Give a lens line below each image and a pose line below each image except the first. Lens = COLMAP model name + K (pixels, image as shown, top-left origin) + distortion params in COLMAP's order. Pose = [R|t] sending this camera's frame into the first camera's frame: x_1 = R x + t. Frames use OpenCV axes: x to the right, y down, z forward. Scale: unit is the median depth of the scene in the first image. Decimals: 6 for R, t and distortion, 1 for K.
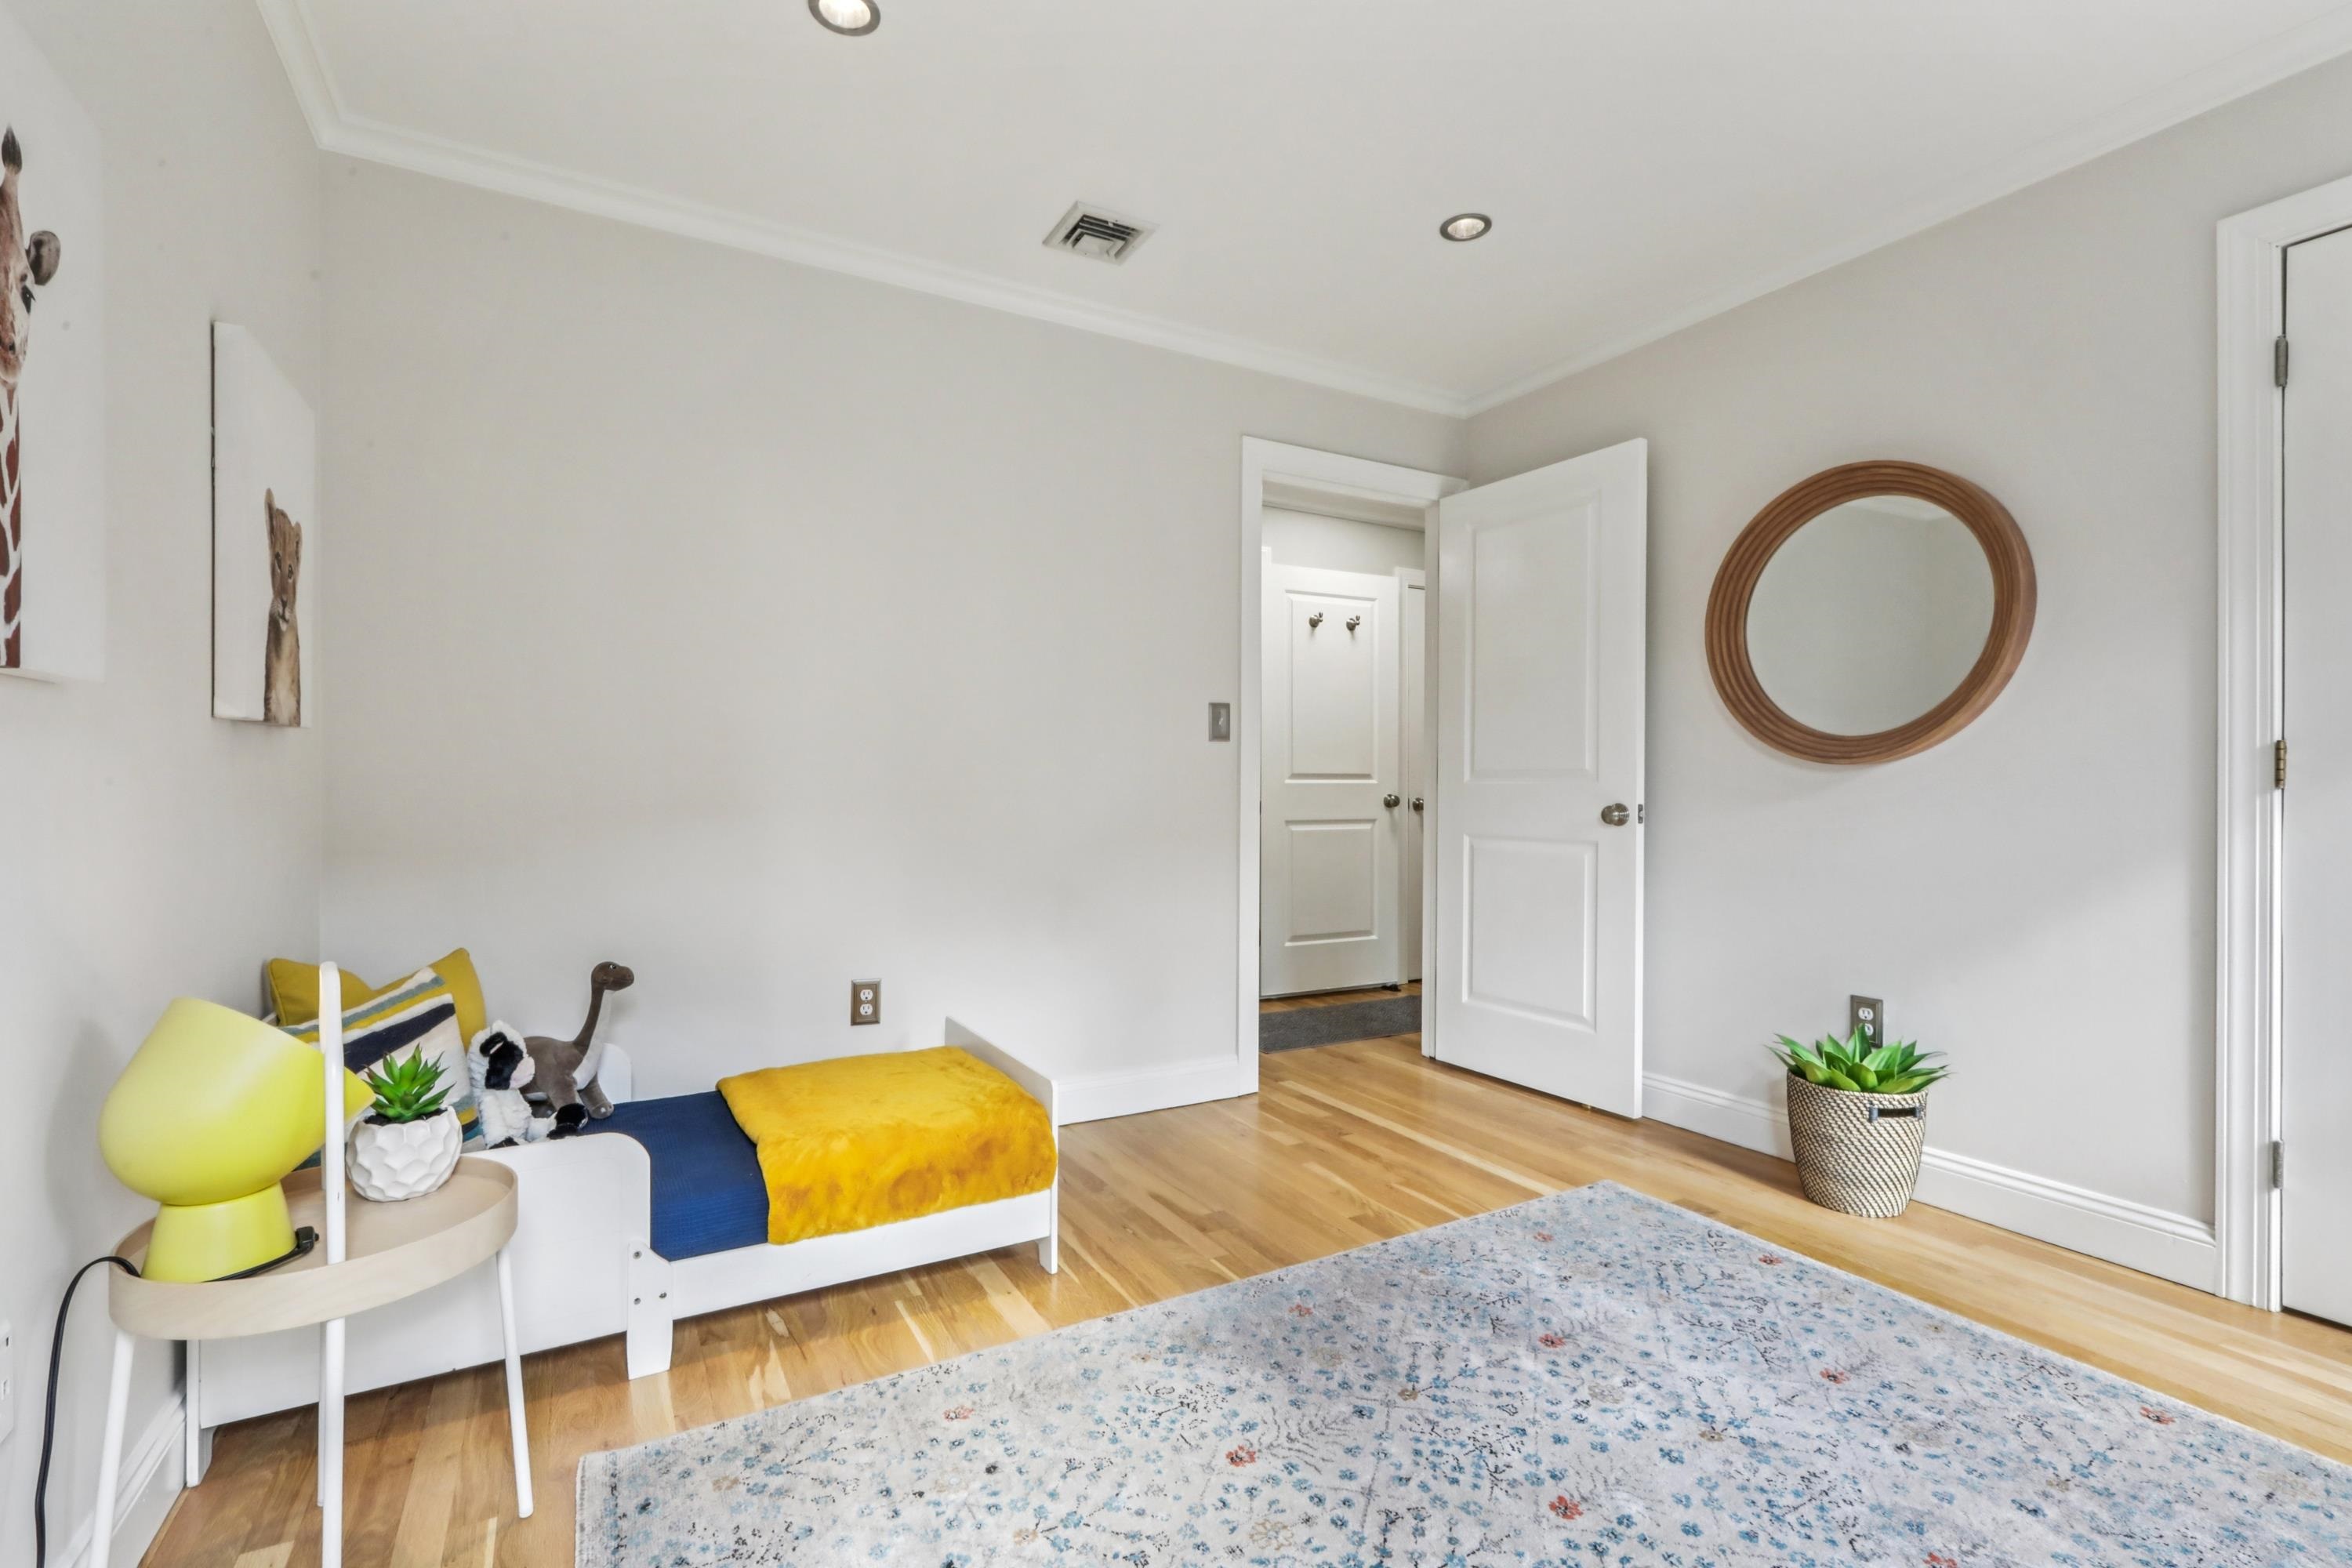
lens RADIAL K [[1060.8, 0, 1166.4], [0, 1060.8, 735.6], [0, 0, 1]] dist [-0.001284, 0.000575]
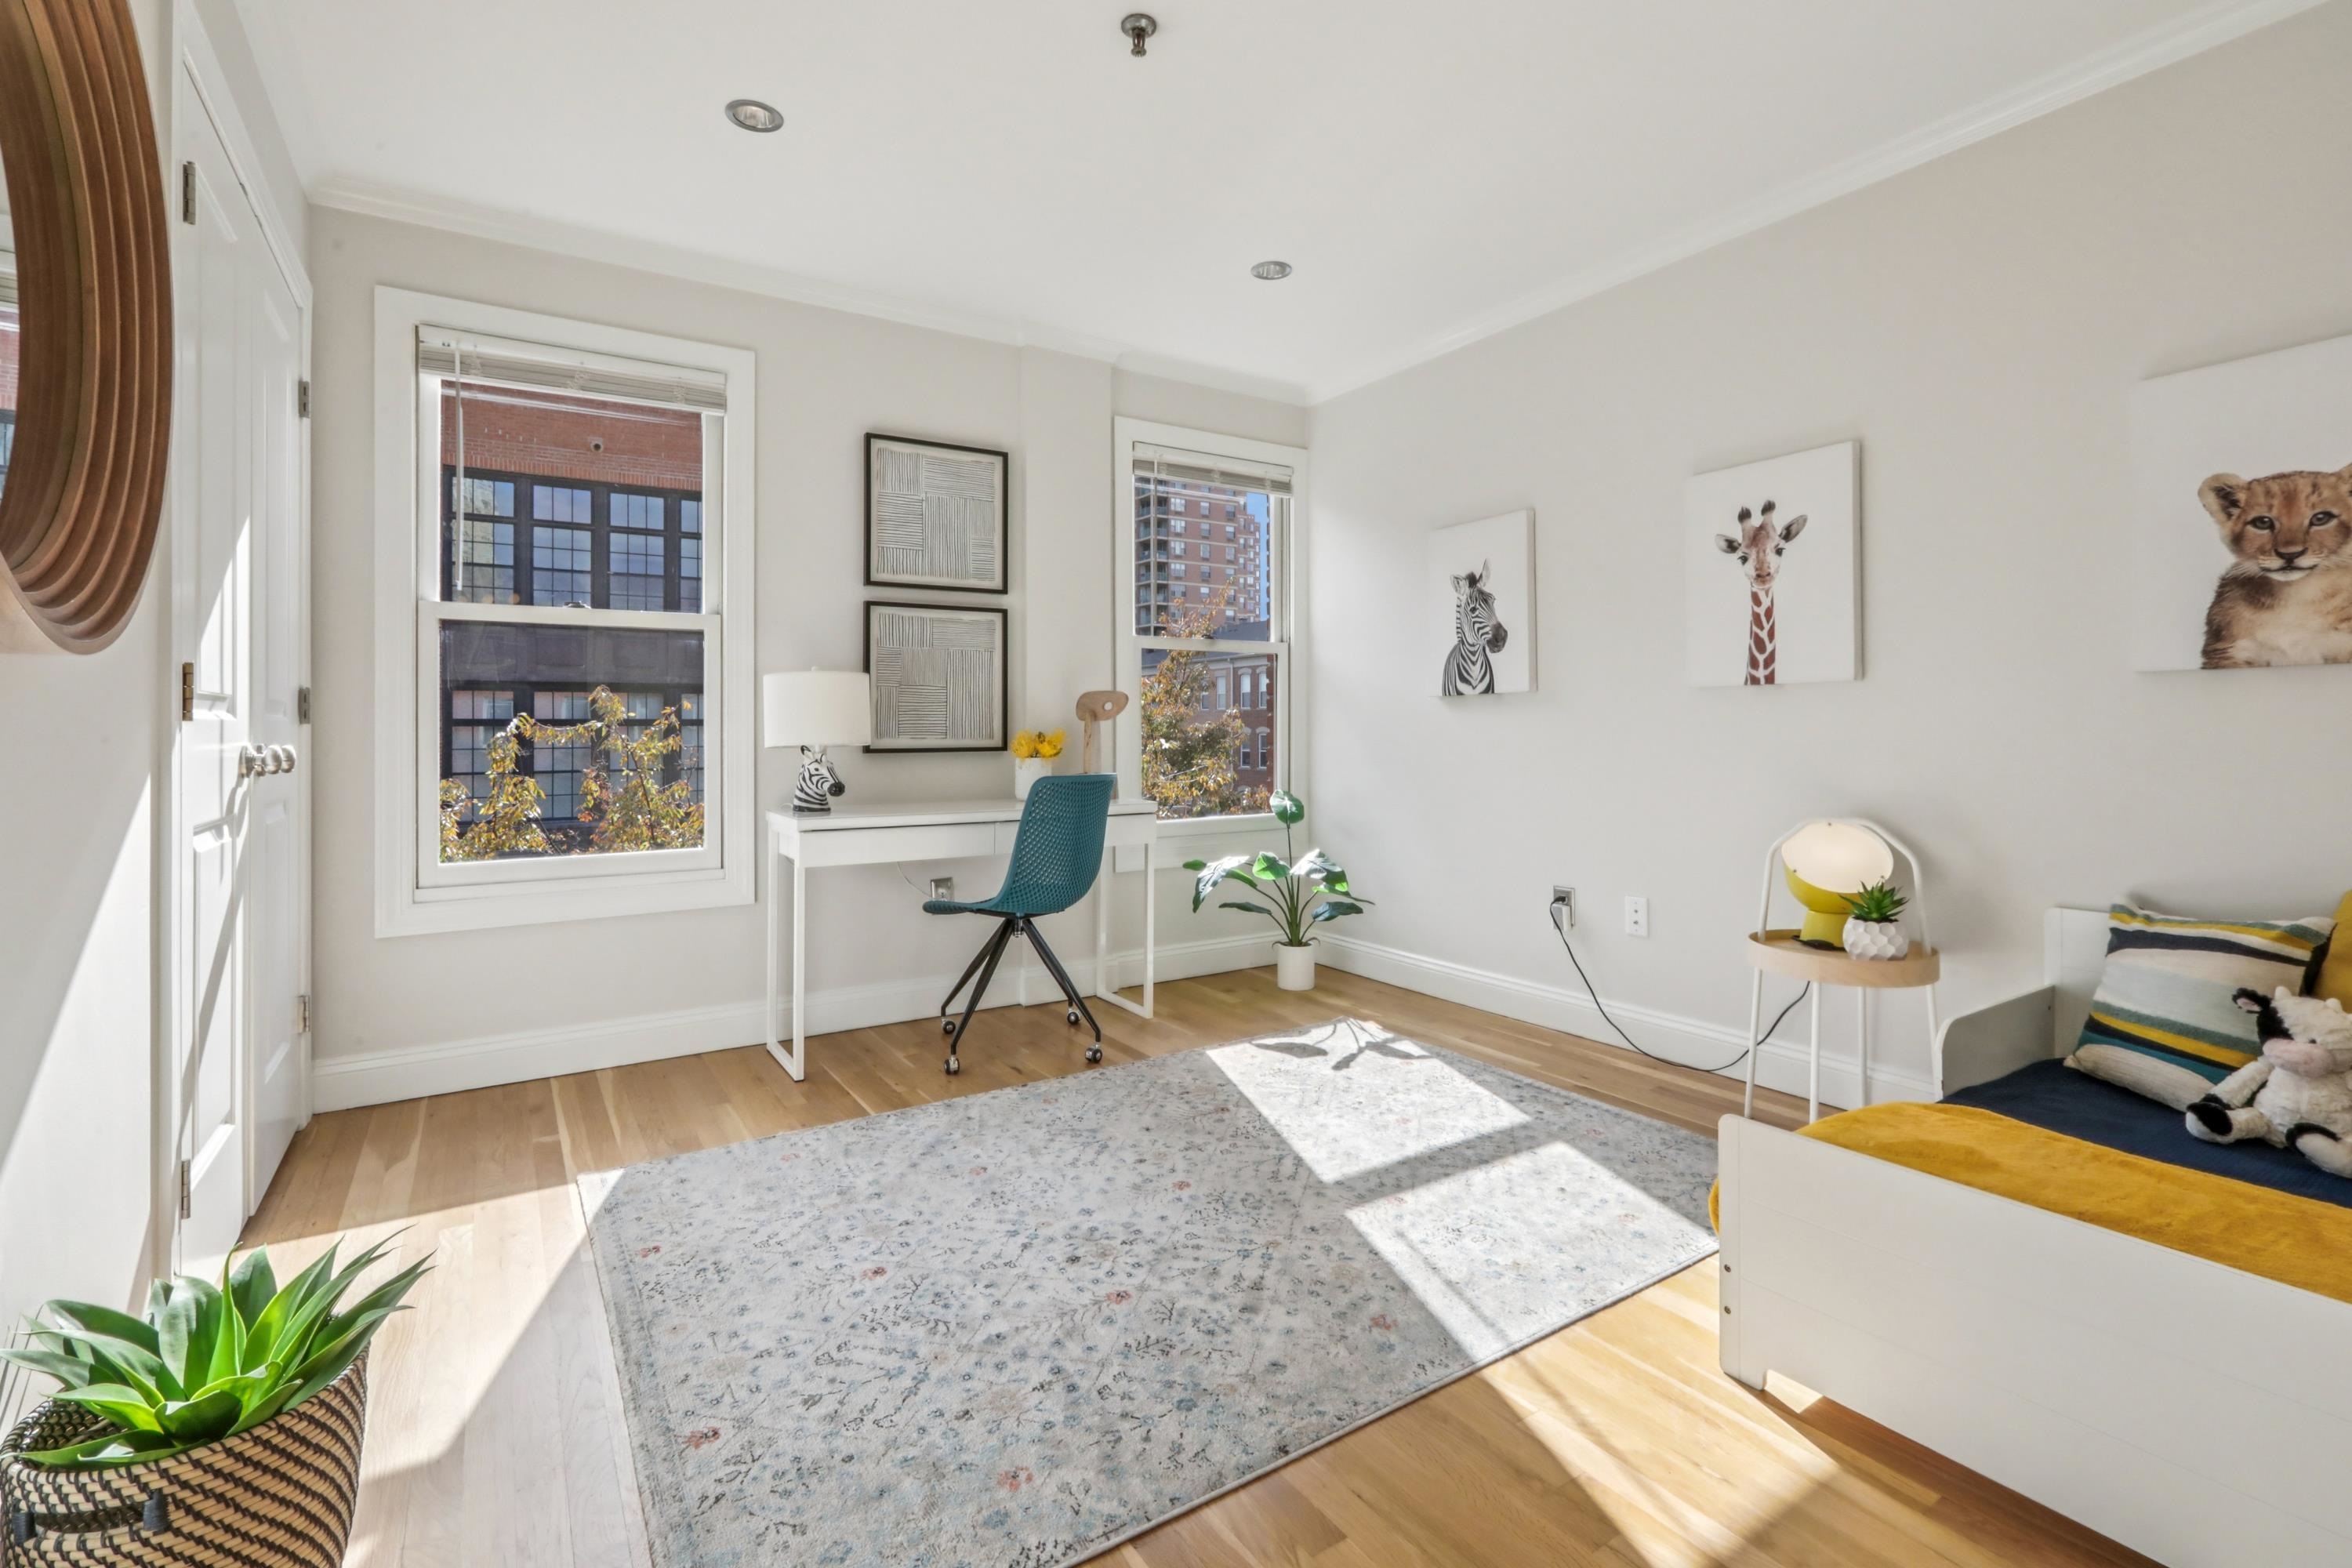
lens RADIAL K [[1060.8, 0, 1166.4], [0, 1060.8, 735.6], [0, 0, 1]] dist [-0.001284, 0.000575]
pose [[-0.998393, 0.000096, -0.056672, 0.392066], [0.002361, 0.999201, -0.039909, 0.105076], [0.056623, -0.039979, -0.997595, 2.078616]]
